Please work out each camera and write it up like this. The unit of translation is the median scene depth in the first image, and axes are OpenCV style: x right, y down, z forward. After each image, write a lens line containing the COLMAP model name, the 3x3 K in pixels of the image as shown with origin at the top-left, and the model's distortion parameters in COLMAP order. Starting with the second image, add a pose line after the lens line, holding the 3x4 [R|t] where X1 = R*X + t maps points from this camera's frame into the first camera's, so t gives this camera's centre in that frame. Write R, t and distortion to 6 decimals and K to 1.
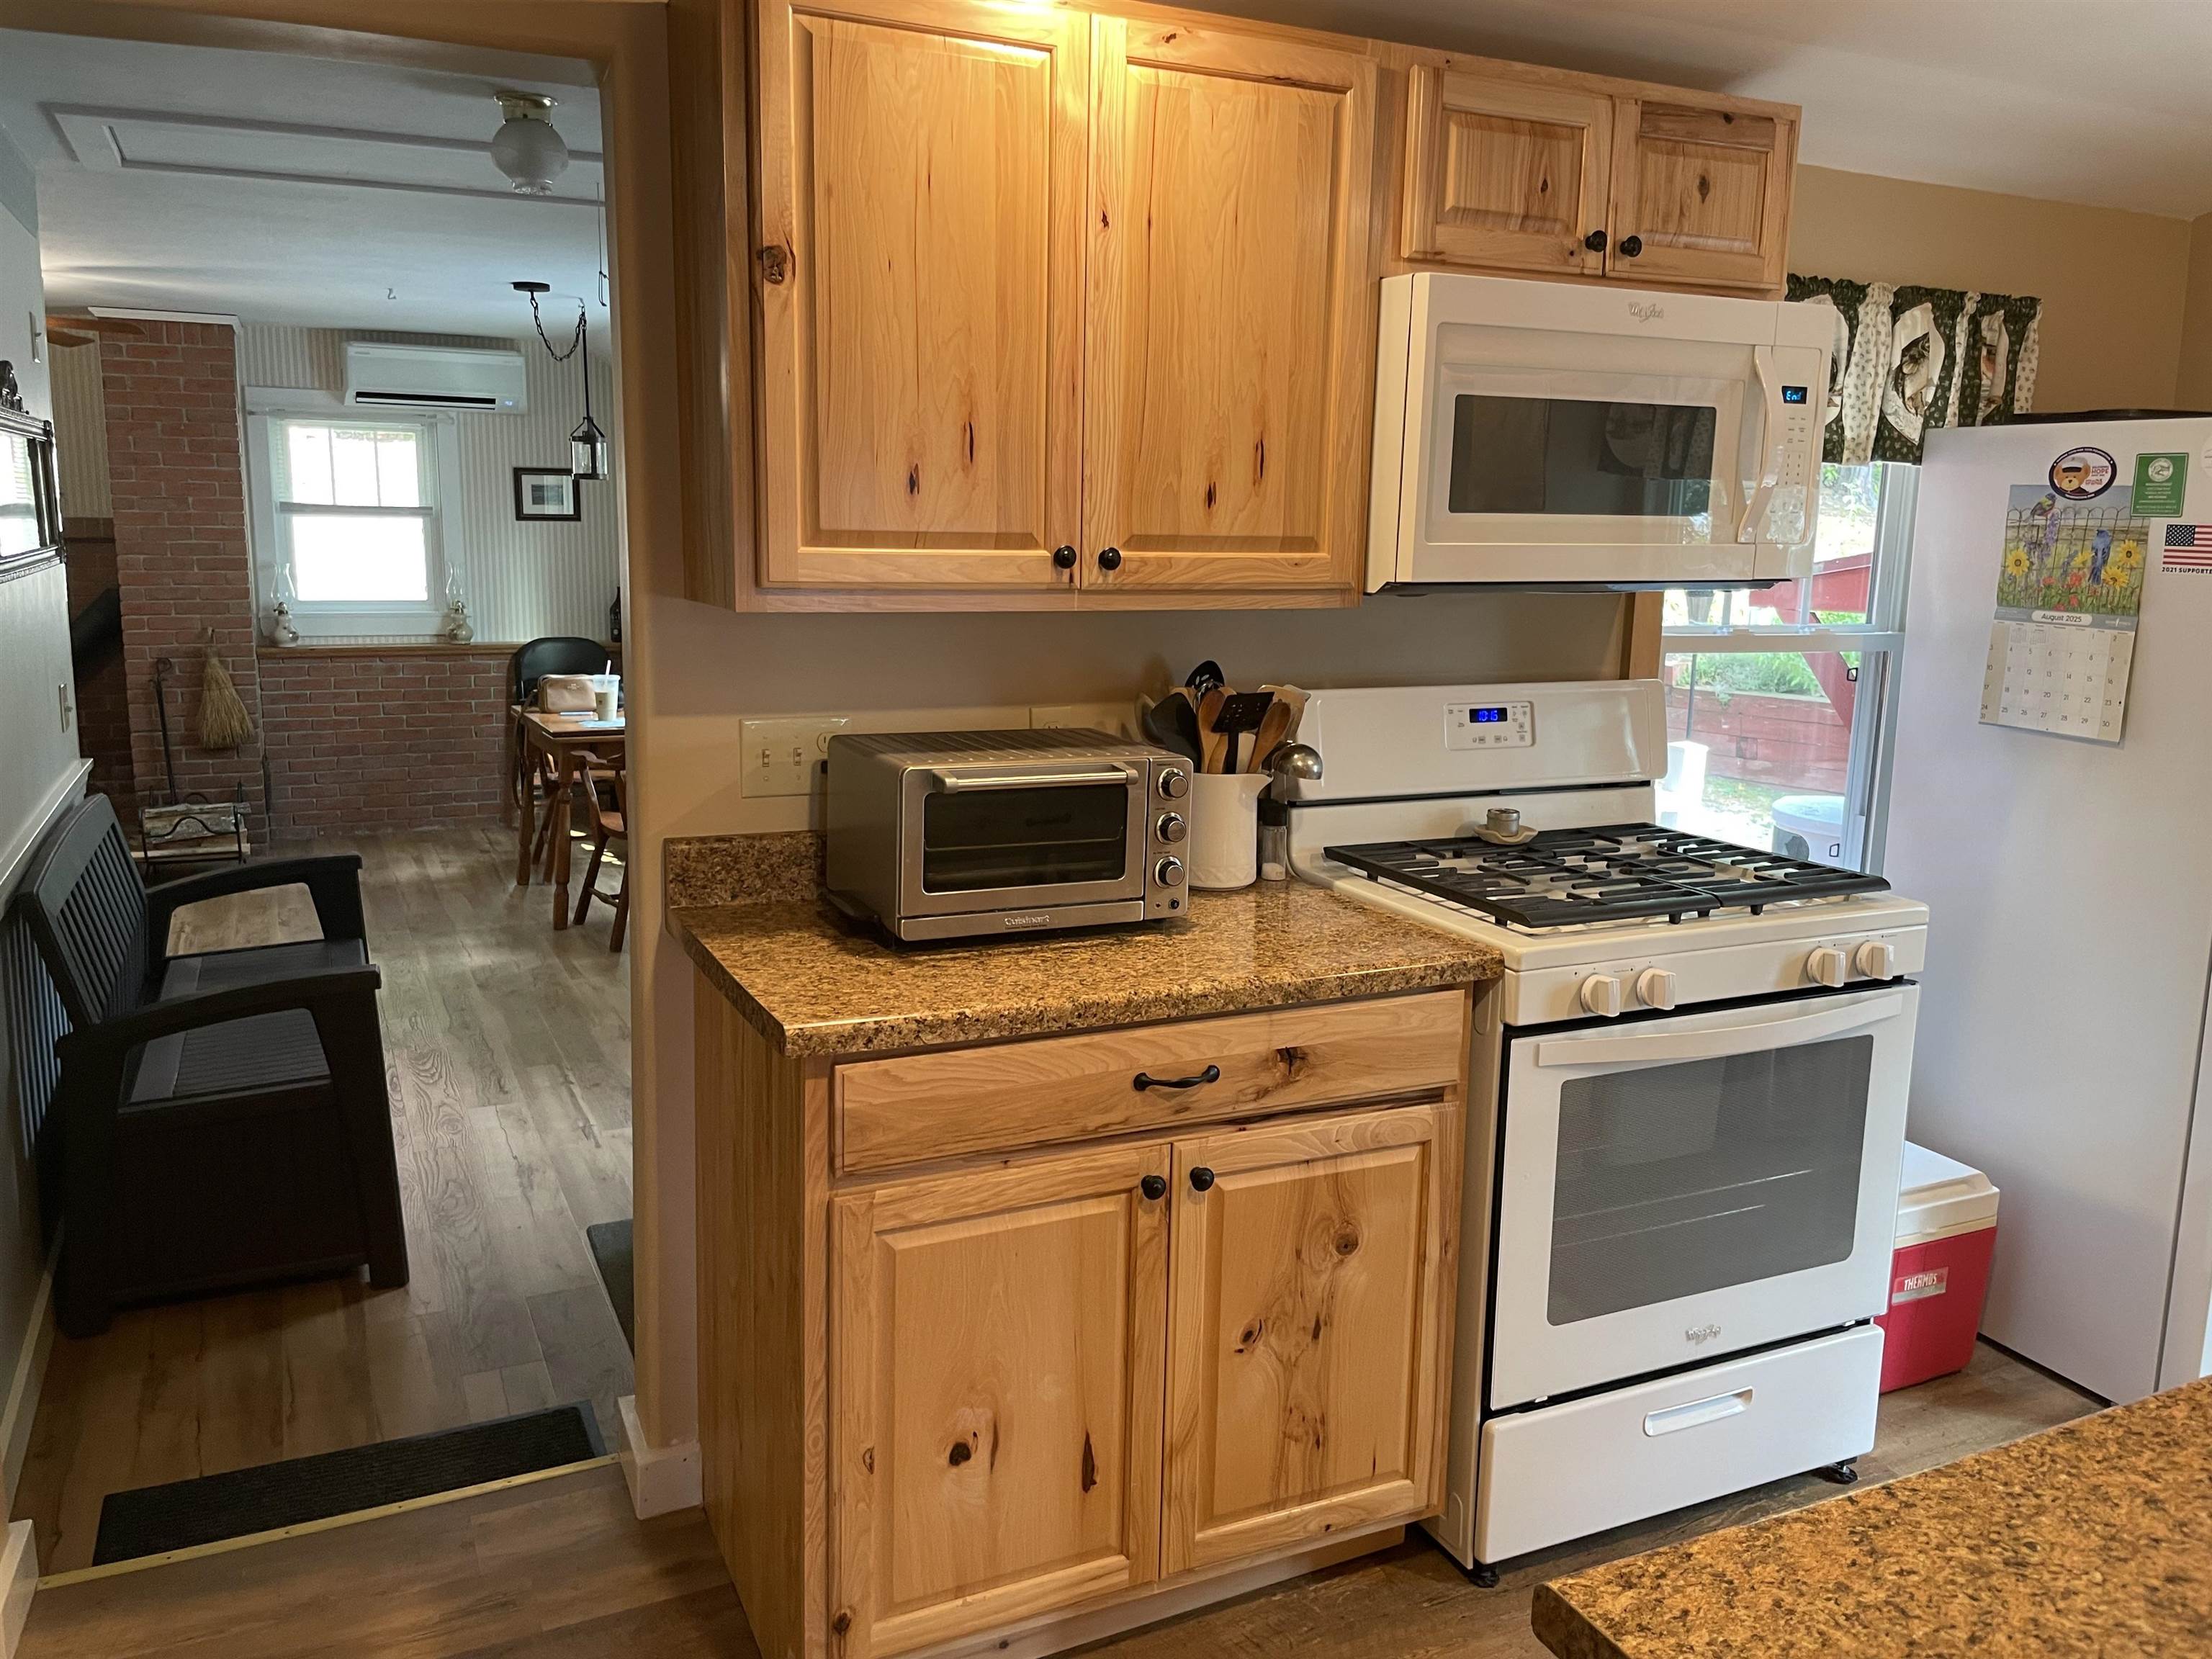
lens RADIAL K [[1687.3, 0, 1088.7], [0, 1687.3, 799.9], [0, 0, 1]] dist [0.087918, -0.123592]
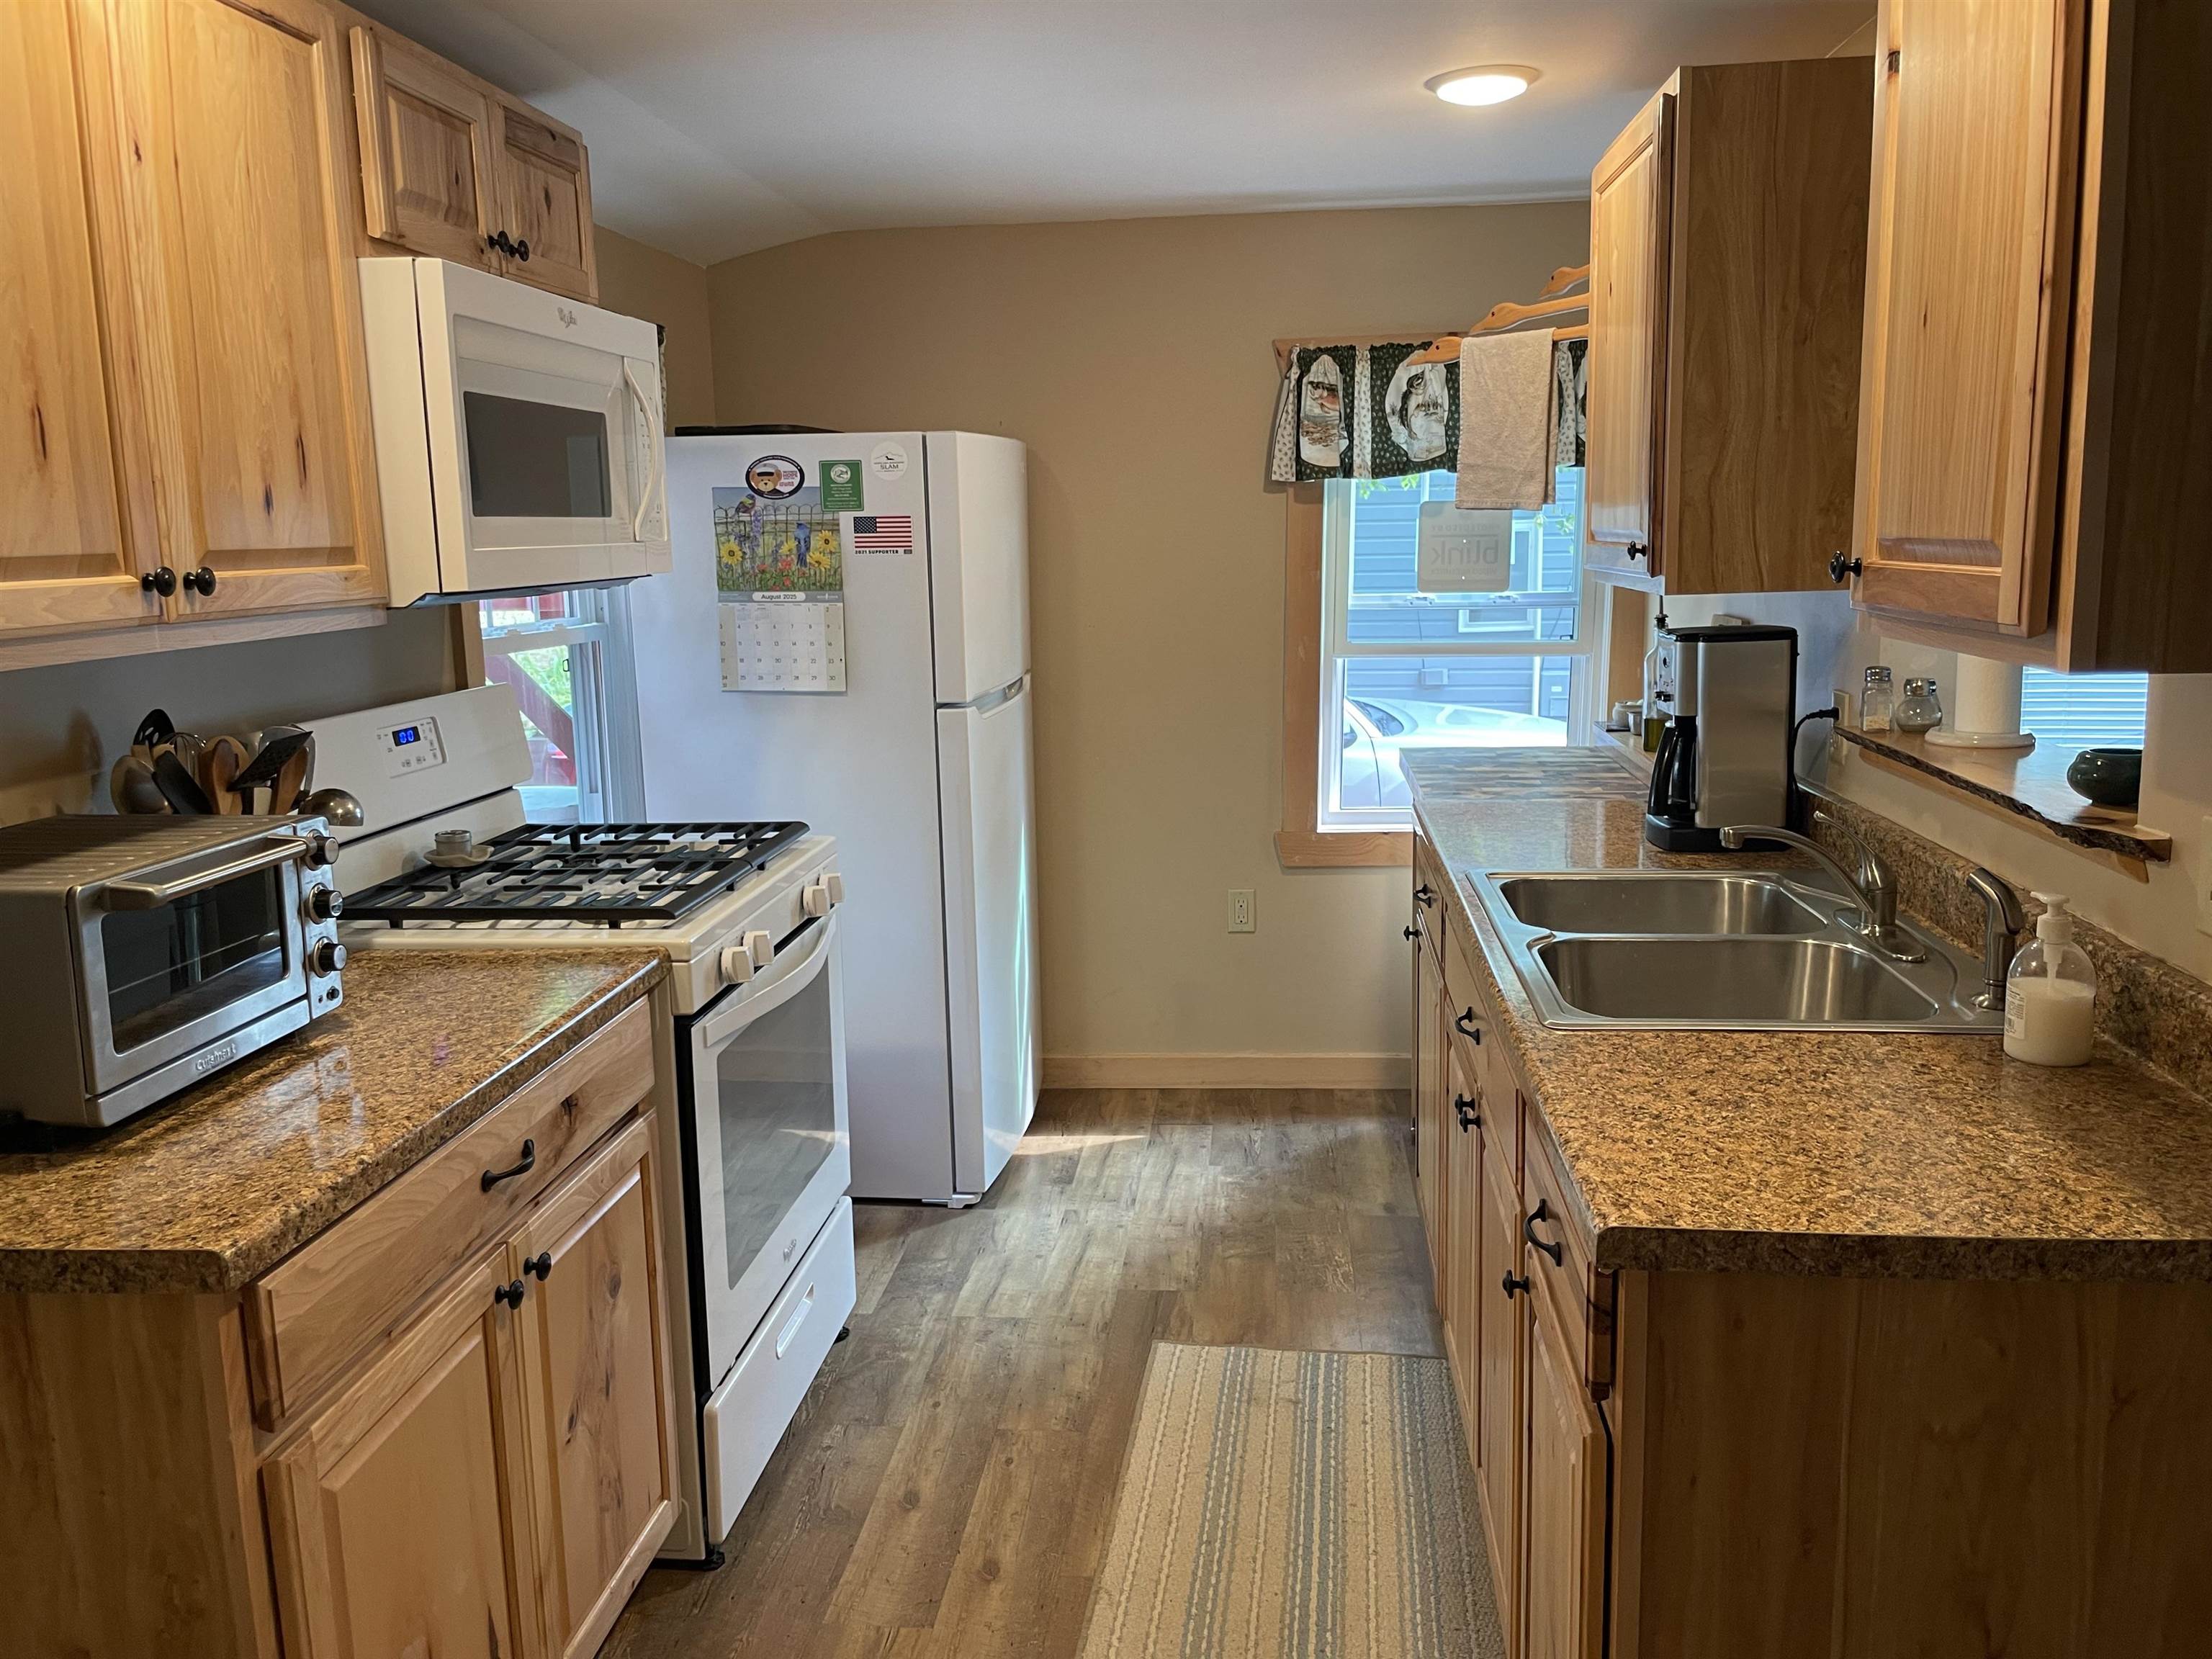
lens RADIAL K [[1687.3, 0, 1125.2], [0, 1687.3, 799.7], [0, 0, 1]] dist [0.087918, -0.123592]
pose [[0.504263, -0.167575, 0.847135, -0.422482], [0.172633, 0.980751, 0.091245, -0.038509], [-0.846119, 0.100232, 0.523485, 0.211337]]
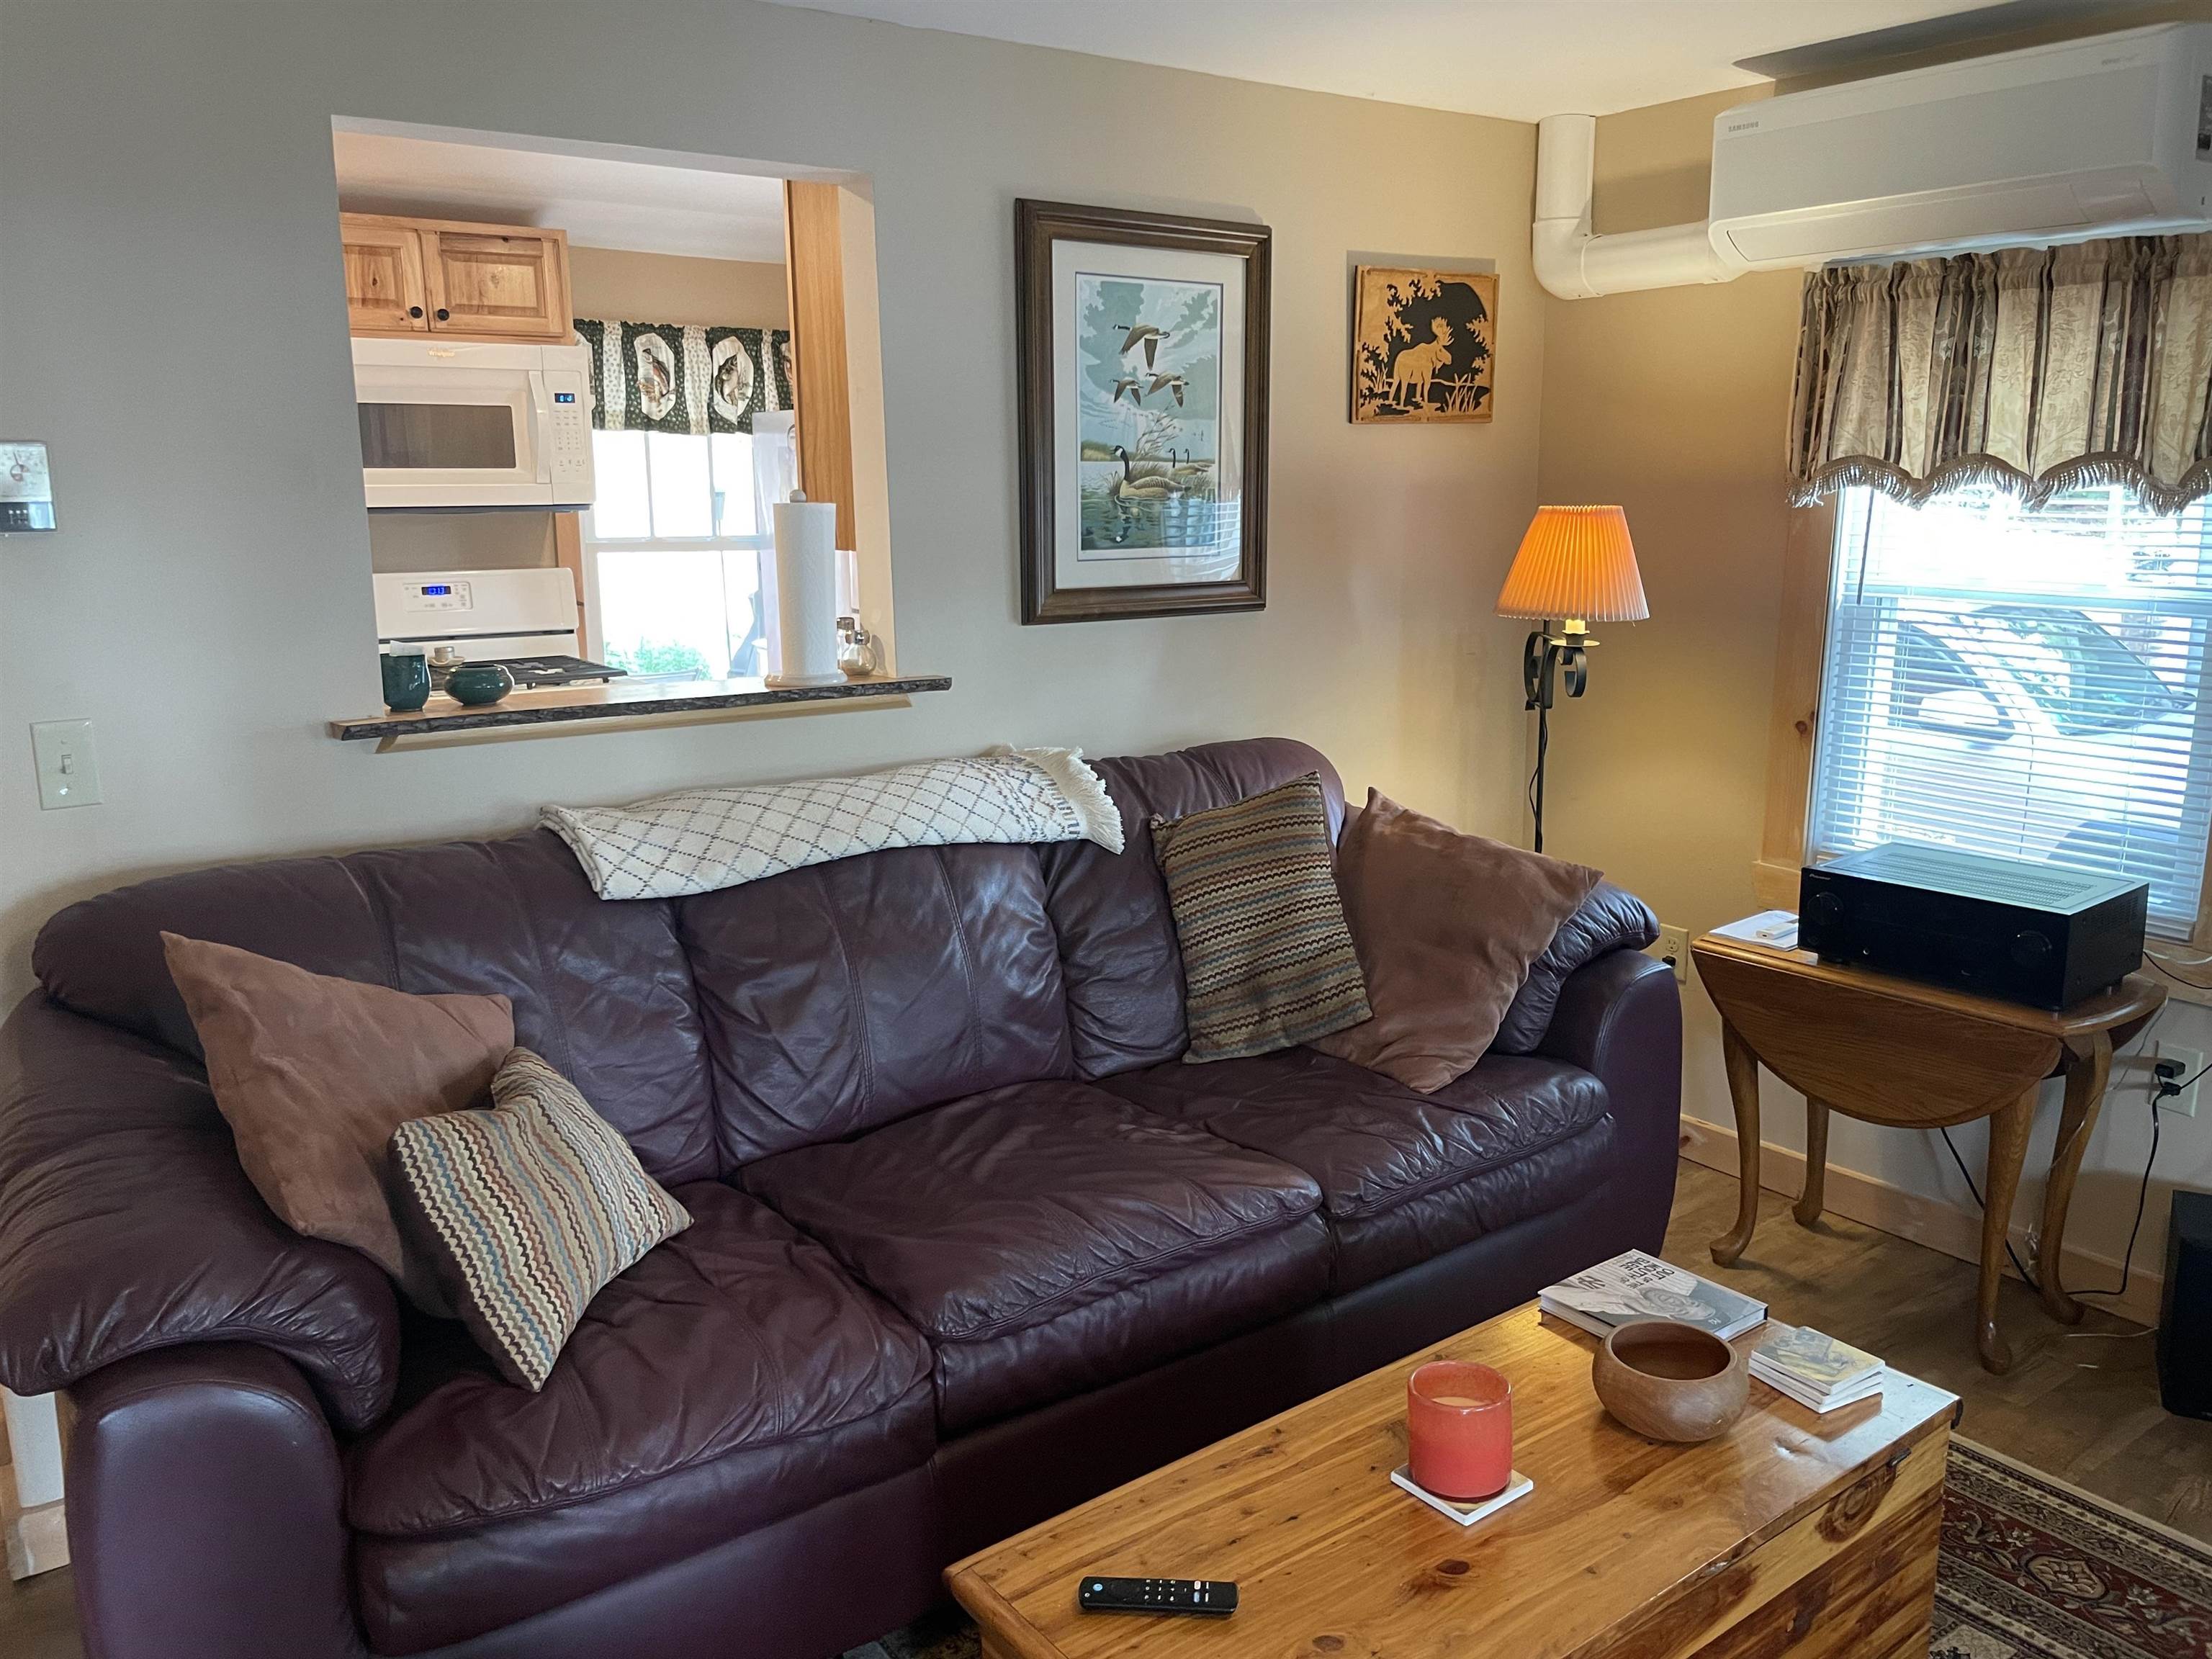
lens RADIAL K [[1687.3, 0, 1118.2], [0, 1687.3, 804.9], [0, 0, 1]] dist [0.087918, -0.123592]
pose [[0.982558, -0.058686, 0.176453, 0.679654], [0.053050, 0.997925, 0.036494, 0.155541], [-0.178229, -0.026497, 0.983632, -0.891027]]
